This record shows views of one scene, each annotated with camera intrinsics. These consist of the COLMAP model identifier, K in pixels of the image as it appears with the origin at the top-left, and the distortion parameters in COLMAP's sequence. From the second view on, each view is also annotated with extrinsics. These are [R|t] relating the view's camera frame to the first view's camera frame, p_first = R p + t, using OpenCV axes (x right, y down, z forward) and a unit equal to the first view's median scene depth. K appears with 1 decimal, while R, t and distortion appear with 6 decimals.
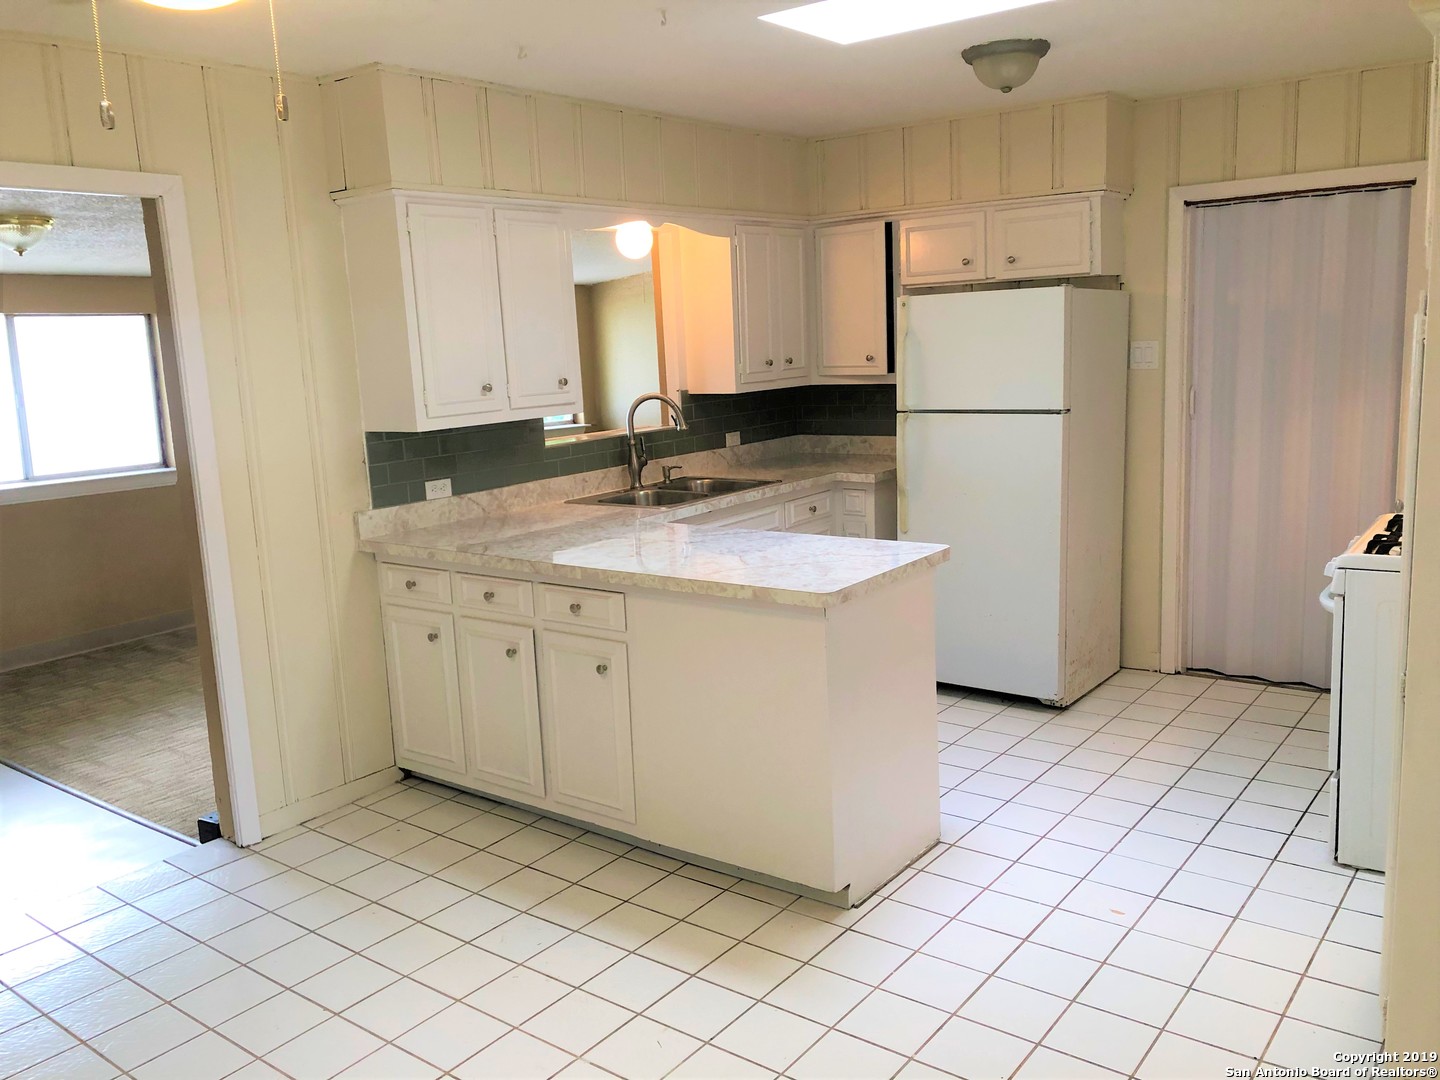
lens RADIAL K [[1168.6, 0, 723.5], [0, 1168.6, 535.8], [0, 0, 1]] dist [0.043432, -0.053044]
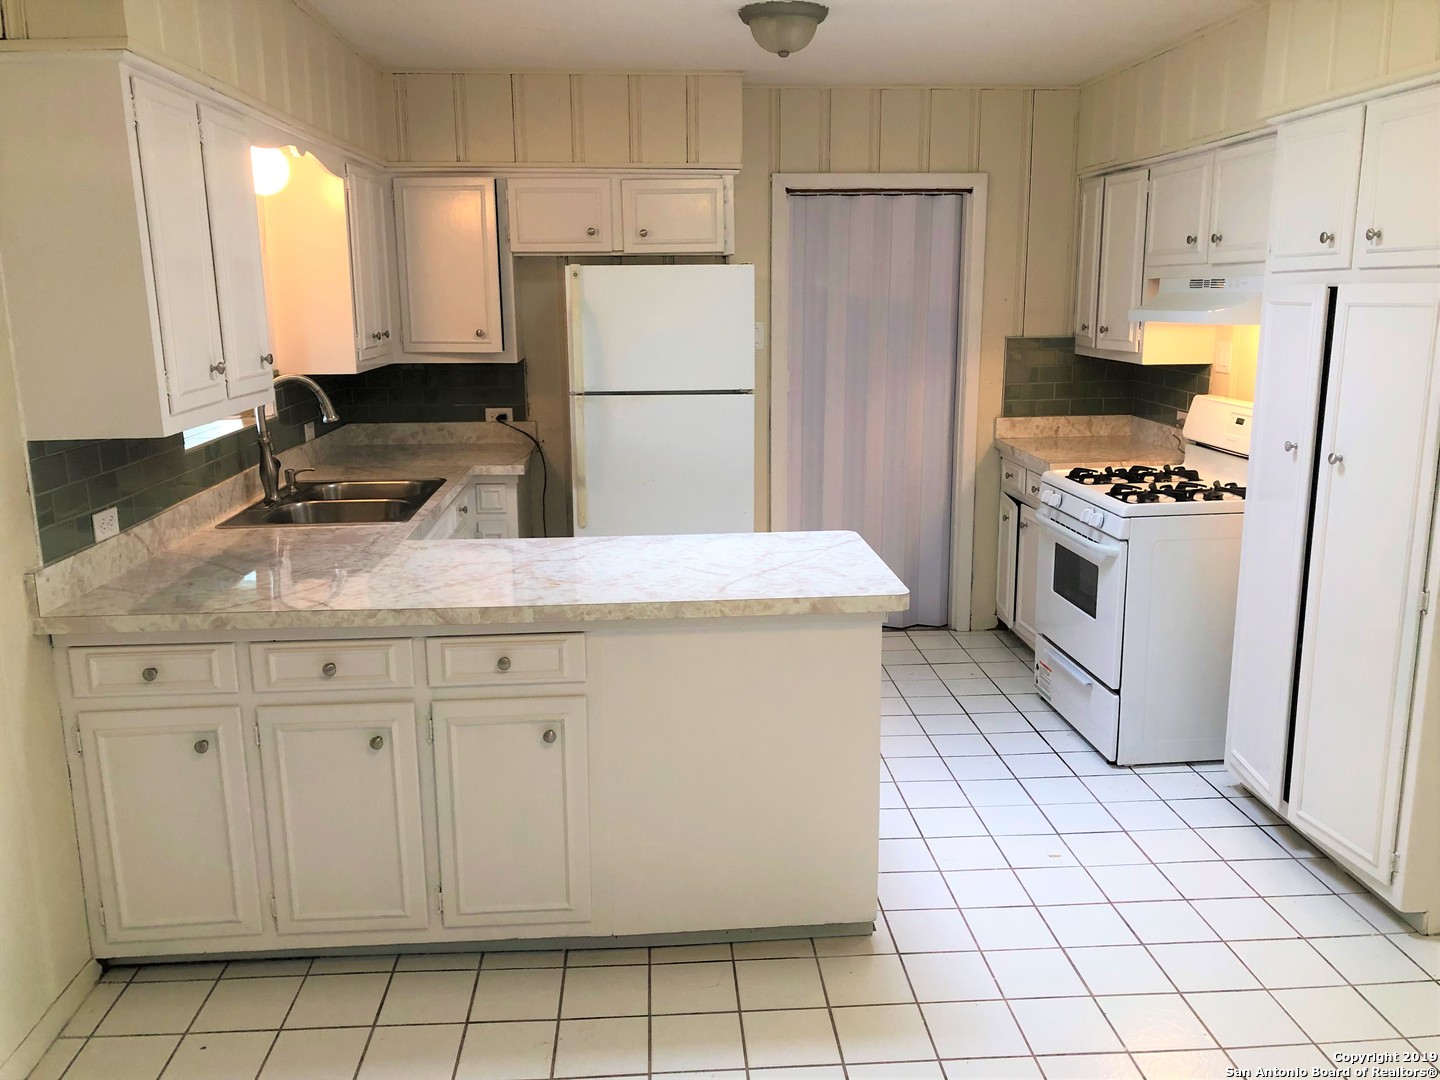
lens RADIAL K [[1168.6, 0, 723.5], [0, 1168.6, 535.8], [0, 0, 1]] dist [0.043432, -0.053044]
pose [[0.756494, -0.097998, 0.646617, -0.386776], [0.087494, 0.994987, 0.048434, -0.033249], [-0.648122, 0.019935, 0.761276, 0.261874]]
